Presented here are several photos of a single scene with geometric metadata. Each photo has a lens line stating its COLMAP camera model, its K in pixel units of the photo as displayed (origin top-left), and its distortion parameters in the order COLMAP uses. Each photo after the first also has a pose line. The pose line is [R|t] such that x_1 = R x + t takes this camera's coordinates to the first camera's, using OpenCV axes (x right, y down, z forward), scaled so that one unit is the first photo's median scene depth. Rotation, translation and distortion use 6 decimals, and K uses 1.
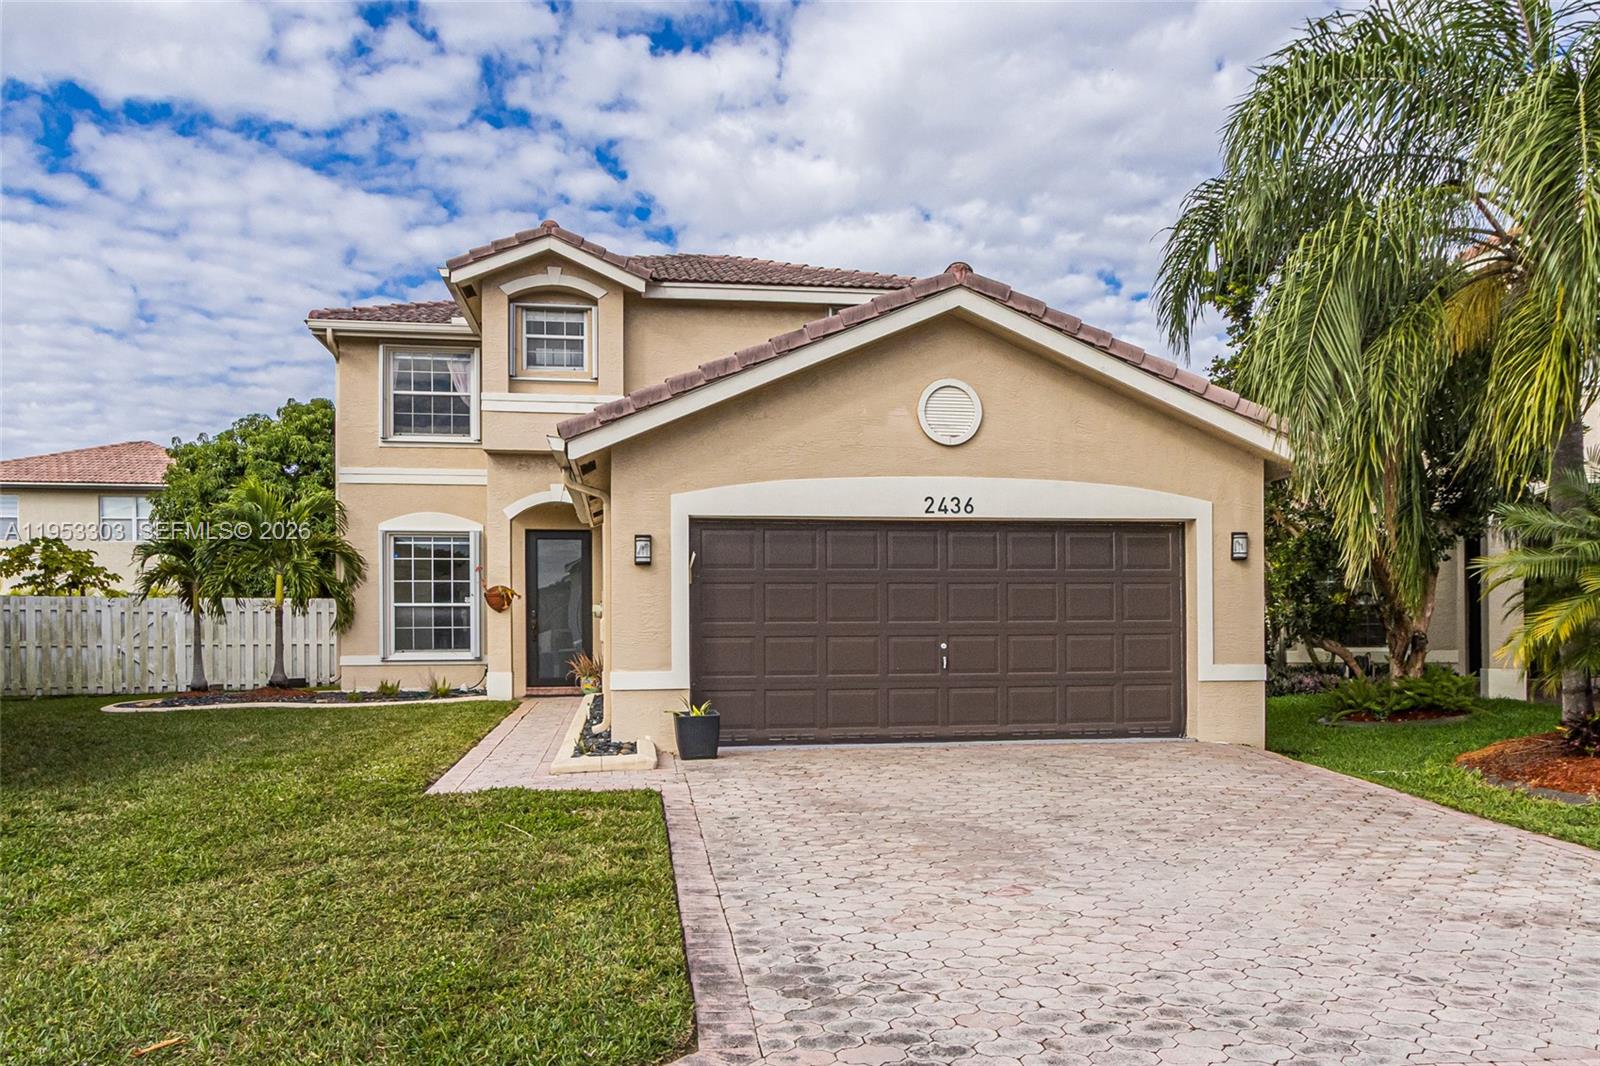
lens RADIAL K [[1045.5, 0, 849.1], [0, 1045.5, 582.4], [0, 0, 1]] dist [-0.001952, 0.008955]
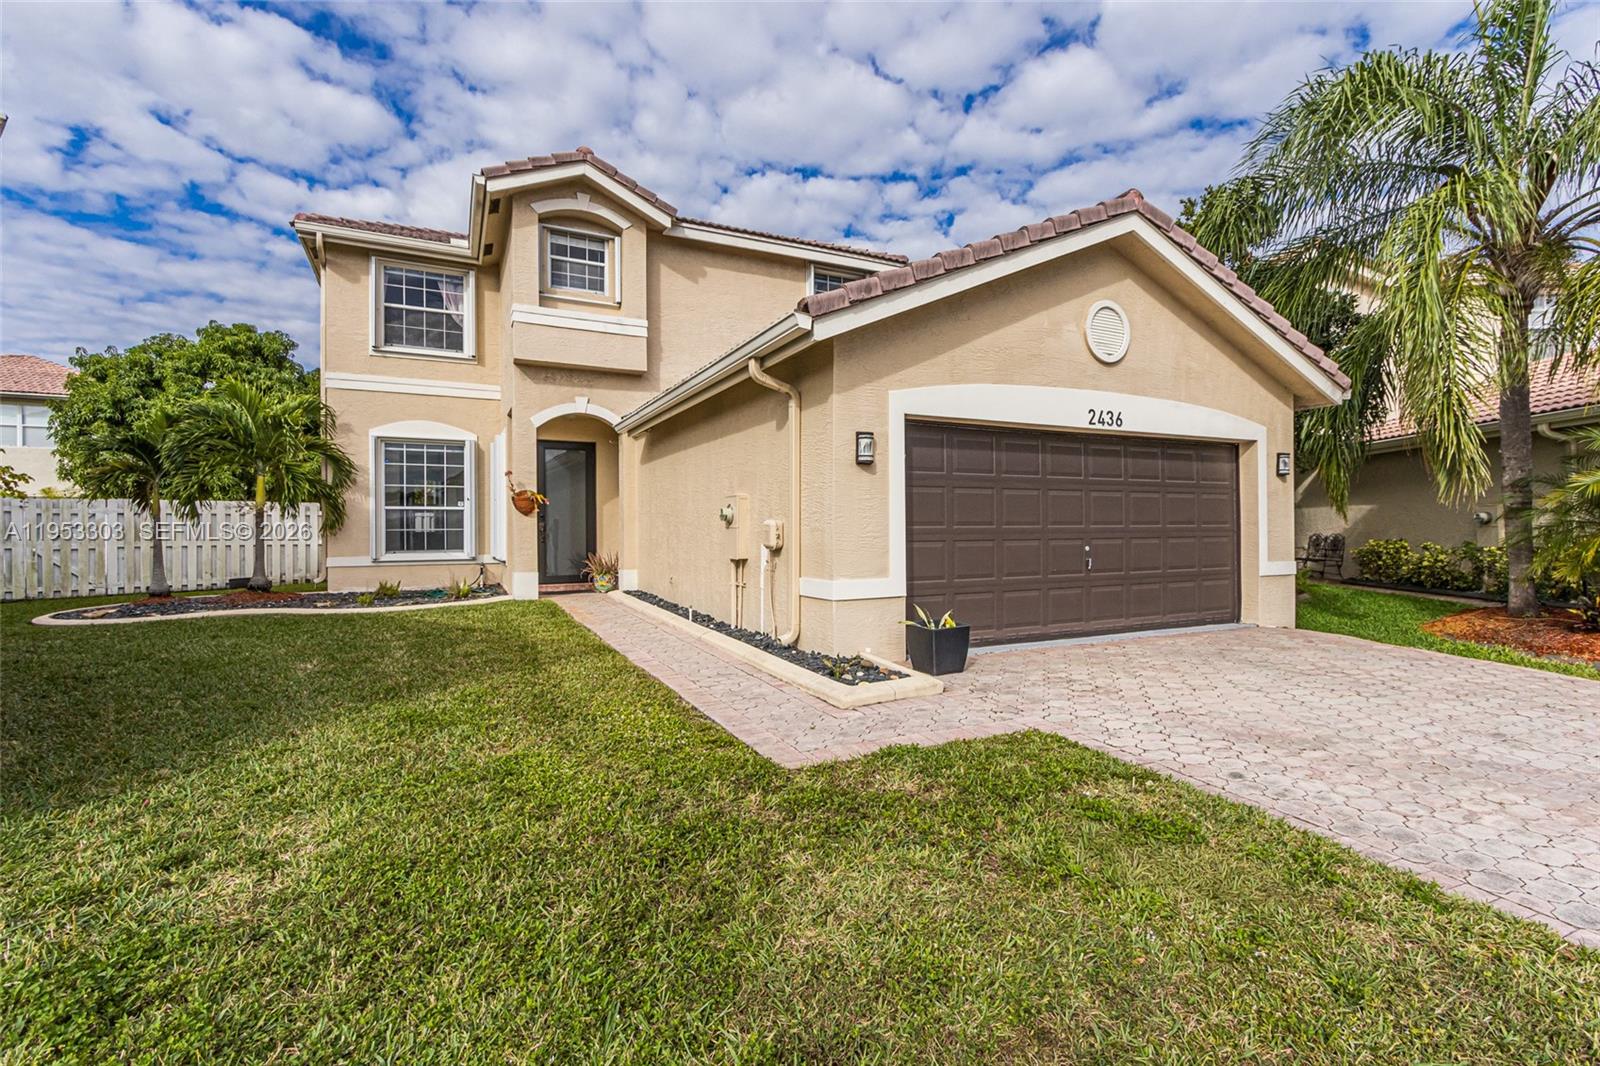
lens RADIAL K [[689.4, 0, 834.8], [0, 689.4, 502.4], [0, 0, 1]] dist [0.003411, -0.000312]
pose [[0.959005, 0.011778, 0.283143, -0.233964], [-0.013198, 0.999908, 0.003110, 0.009175], [-0.283080, -0.006719, 0.959073, 0.248817]]
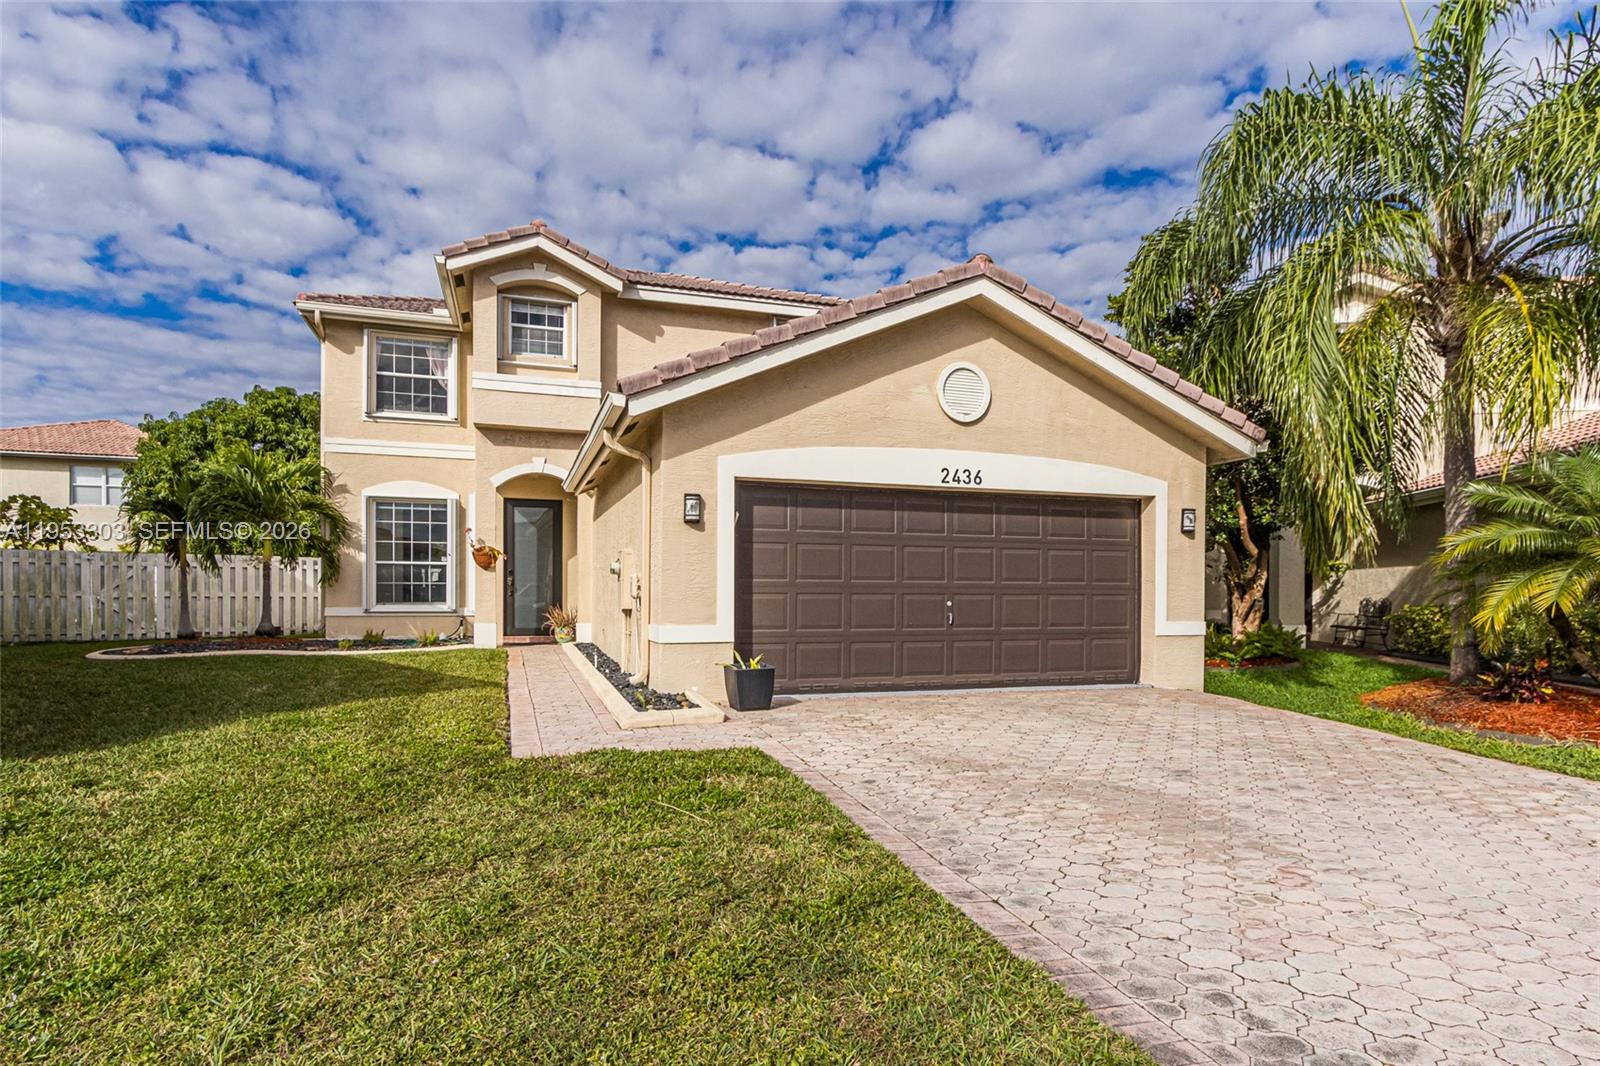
lens RADIAL K [[775.2, 0, 799.5], [0, 775.2, 565.5], [0, 0, 1]] dist [0.003535, 0.000437]
pose [[0.990313, 0.015996, 0.137932, -0.116702], [-0.017630, 0.999788, 0.010631, 0.009241], [-0.137732, -0.012960, 0.990385, 0.131668]]
